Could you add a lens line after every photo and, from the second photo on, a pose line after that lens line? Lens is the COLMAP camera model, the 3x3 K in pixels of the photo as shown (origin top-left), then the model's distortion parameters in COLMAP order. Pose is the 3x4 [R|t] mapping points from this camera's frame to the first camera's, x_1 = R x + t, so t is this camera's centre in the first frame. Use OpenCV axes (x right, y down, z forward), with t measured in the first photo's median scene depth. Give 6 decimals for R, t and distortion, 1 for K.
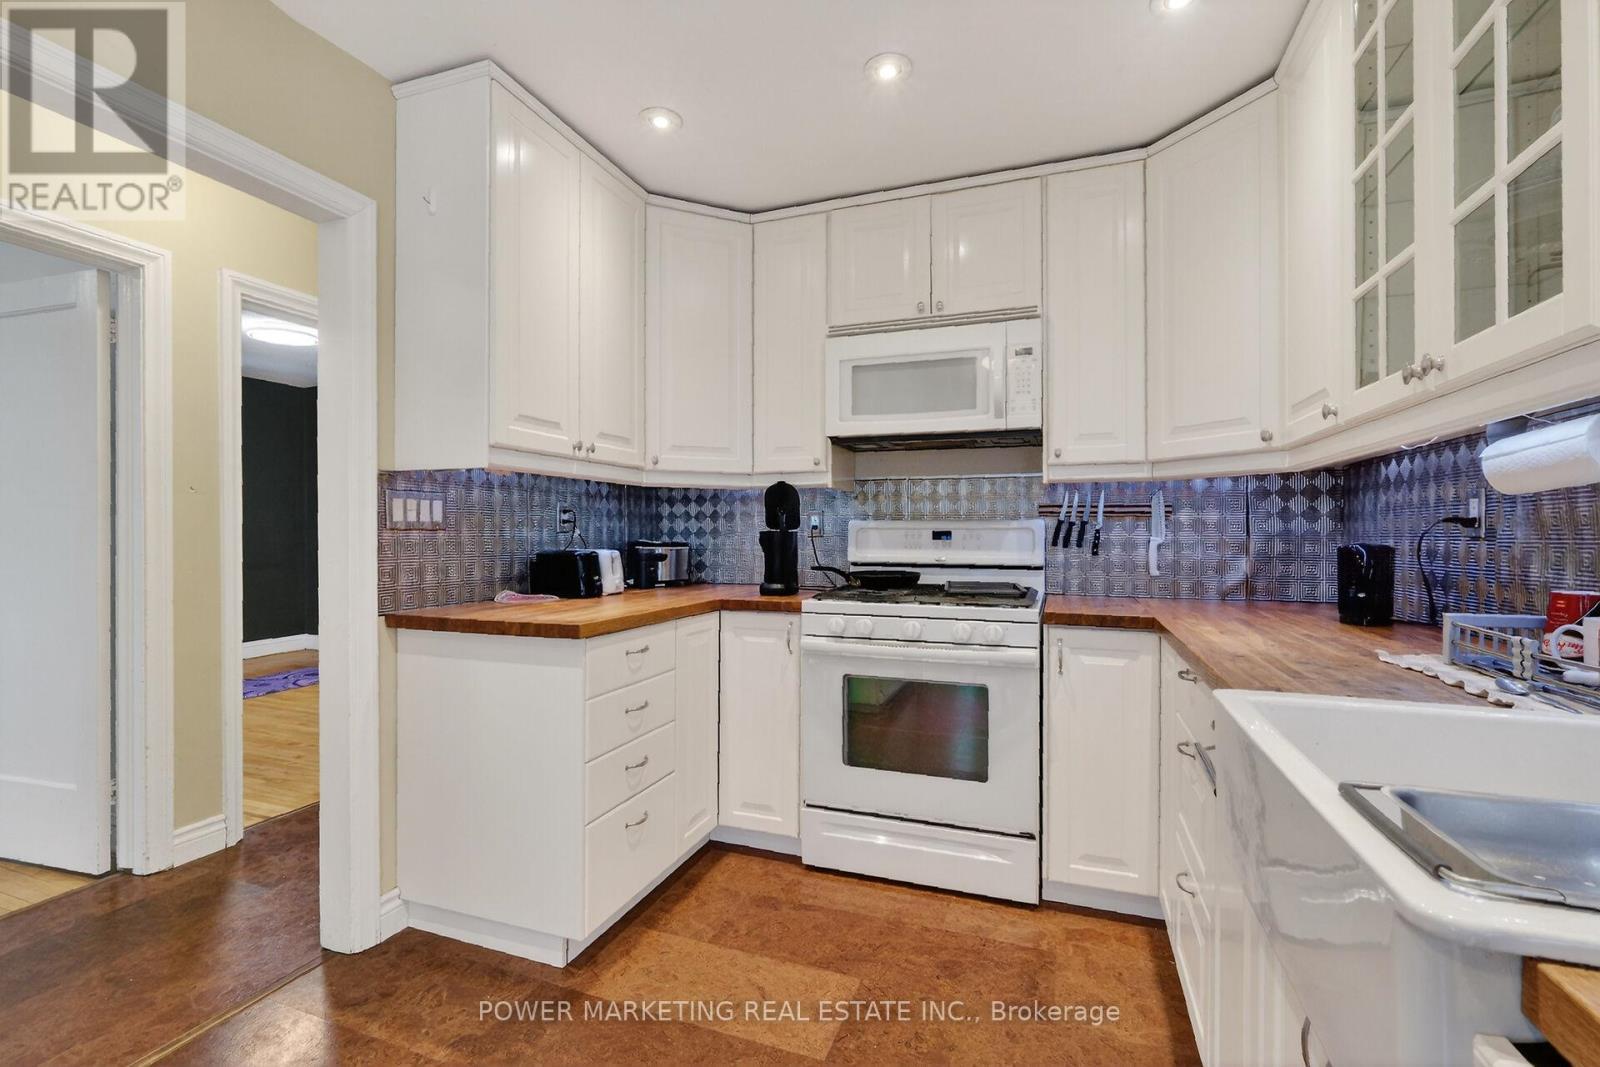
lens RADIAL K [[718.6, 0, 800.0], [0, 718.6, 533.5], [0, 0, 1]] dist [-0.003769, -0.000251]
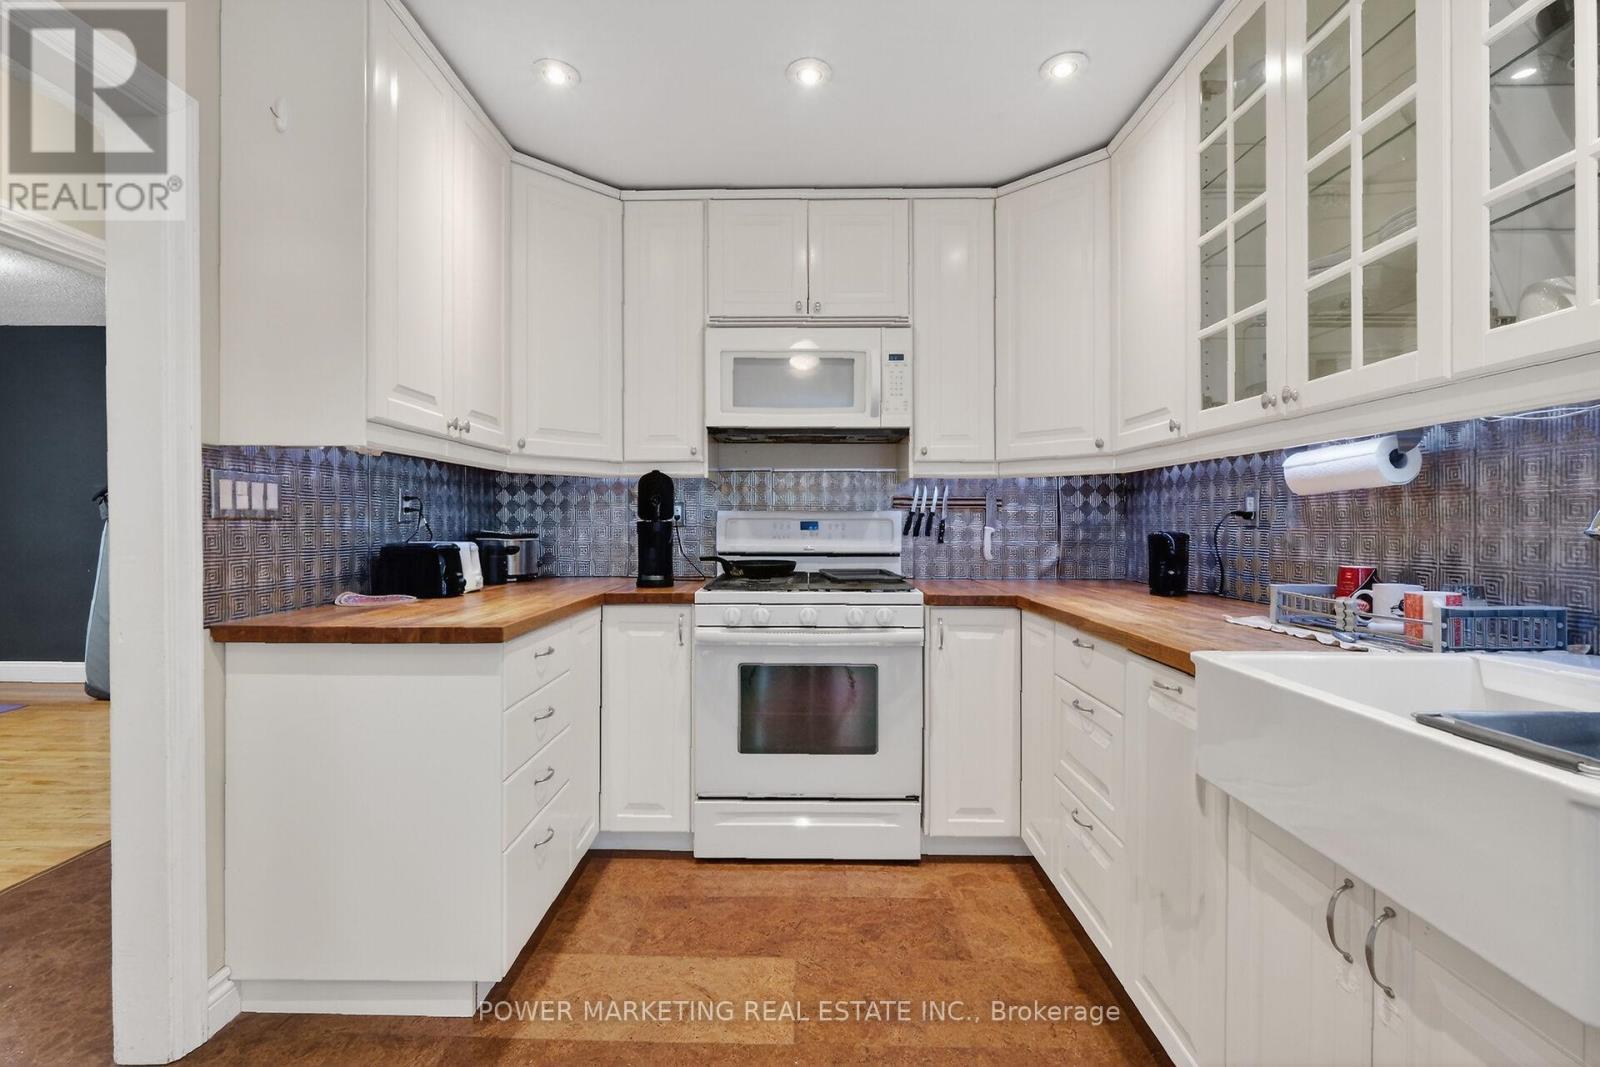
lens RADIAL K [[702.6, 0, 801.7], [0, 702.6, 526.1], [0, 0, 1]] dist [-0.001301, -0.000217]
pose [[0.941699, -0.001482, 0.336455, -0.180242], [0.000248, 0.999993, 0.003709, -0.000394], [-0.336458, -0.003410, 0.941692, 0.040097]]
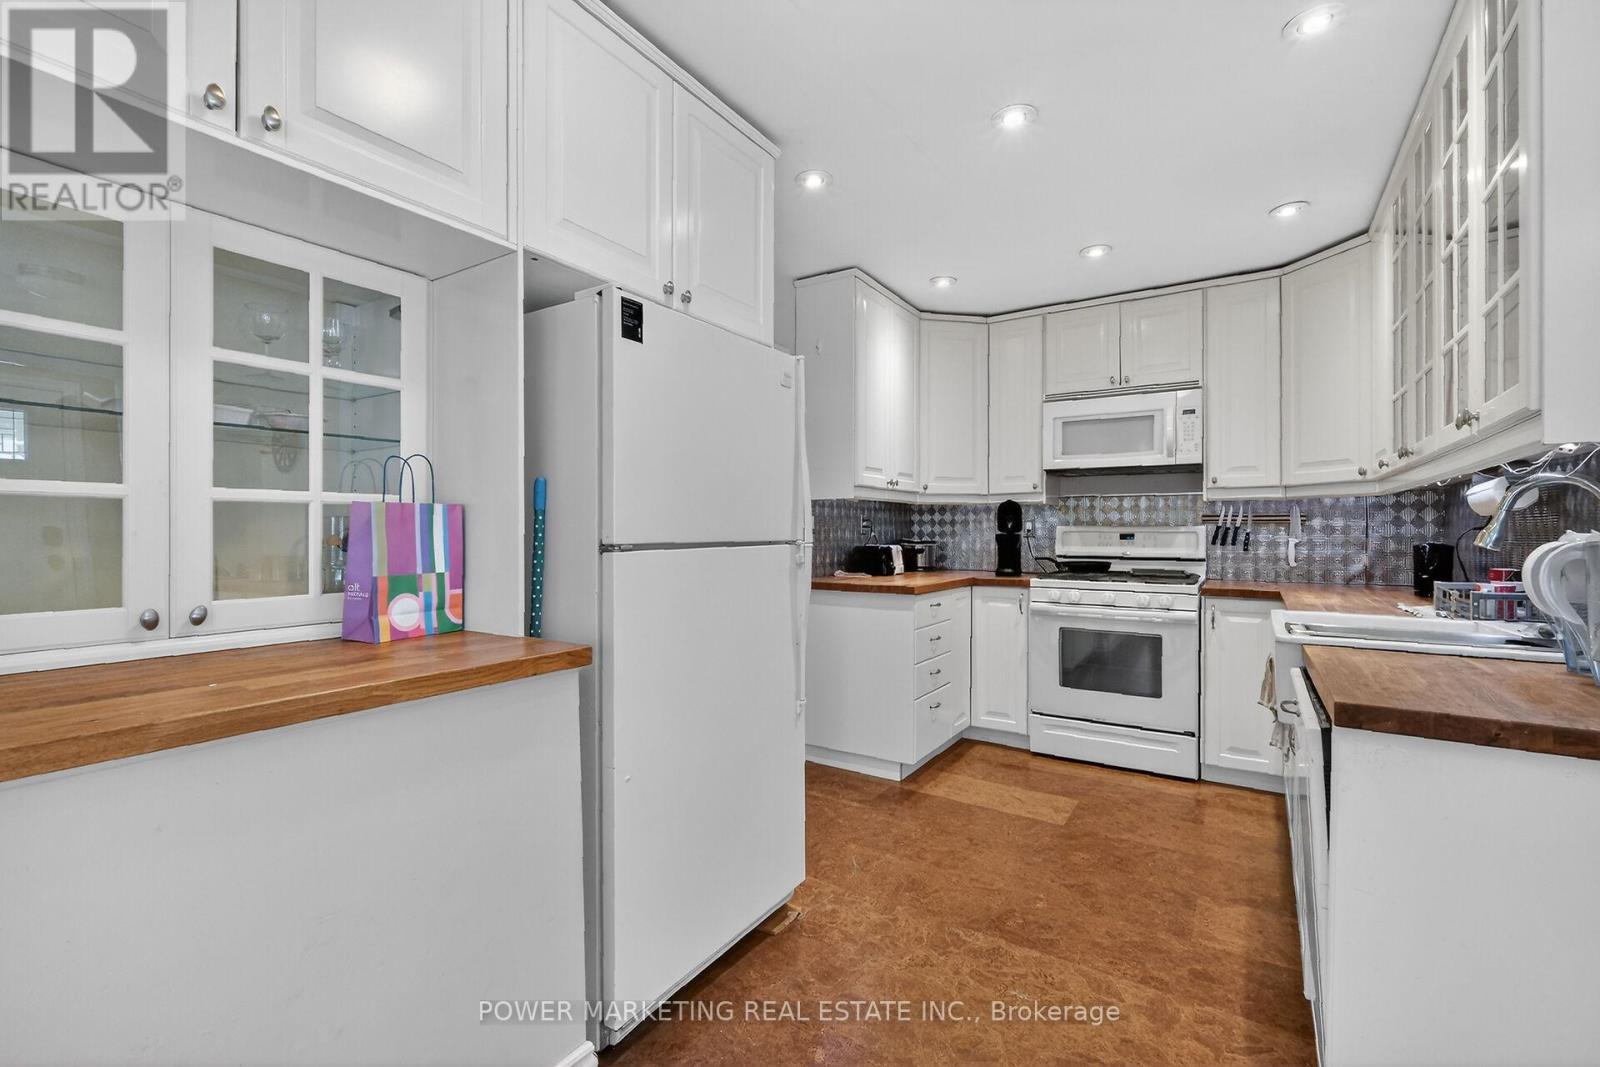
lens RADIAL K [[700.8, 0, 795.3], [0, 700.8, 531.7], [0, 0, 1]] dist [-0.013799, -0.000025]
pose [[0.974094, 0.000434, -0.226145, -0.144996], [-0.000419, 1.000000, 0.000115, -0.007909], [0.226145, -0.000017, 0.974094, -0.555339]]
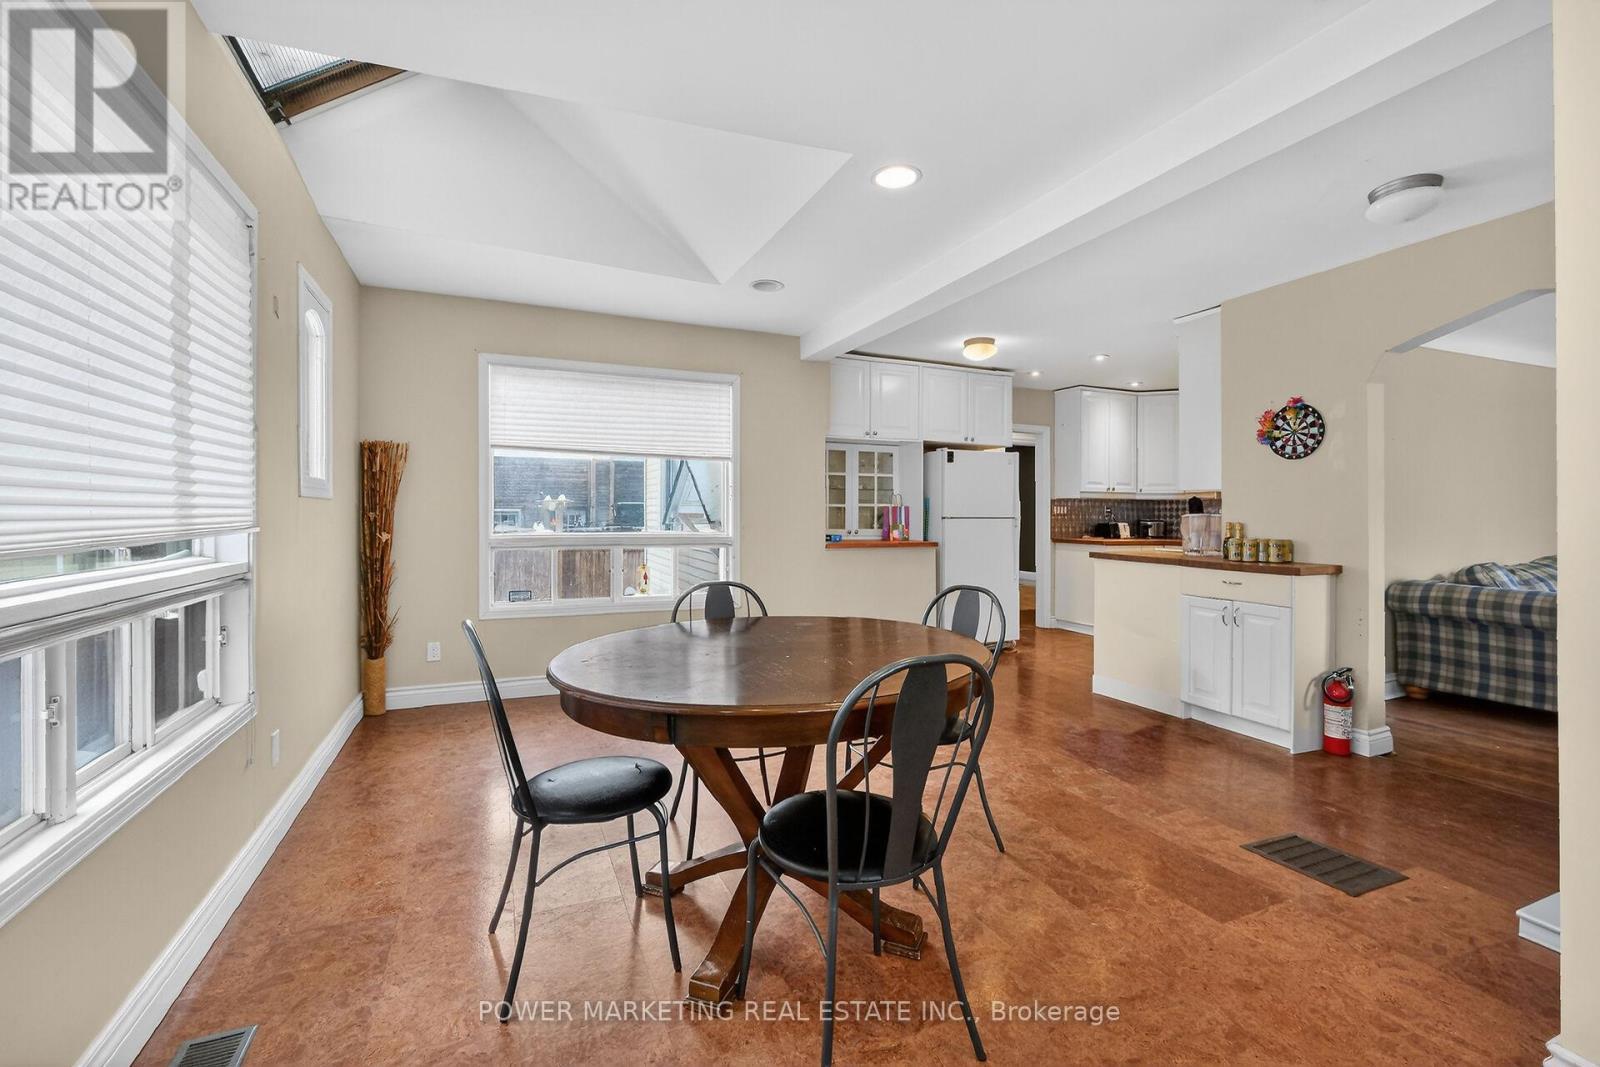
lens RADIAL K [[696.7, 0, 799.1], [0, 696.7, 512.4], [0, 0, 1]] dist [-0.004116, -0.000566]
pose [[0.691167, -0.001448, -0.722693, 0.885303], [-0.003603, 0.999979, -0.005450, 0.002823], [0.722686, 0.006371, 0.691147, -1.927620]]
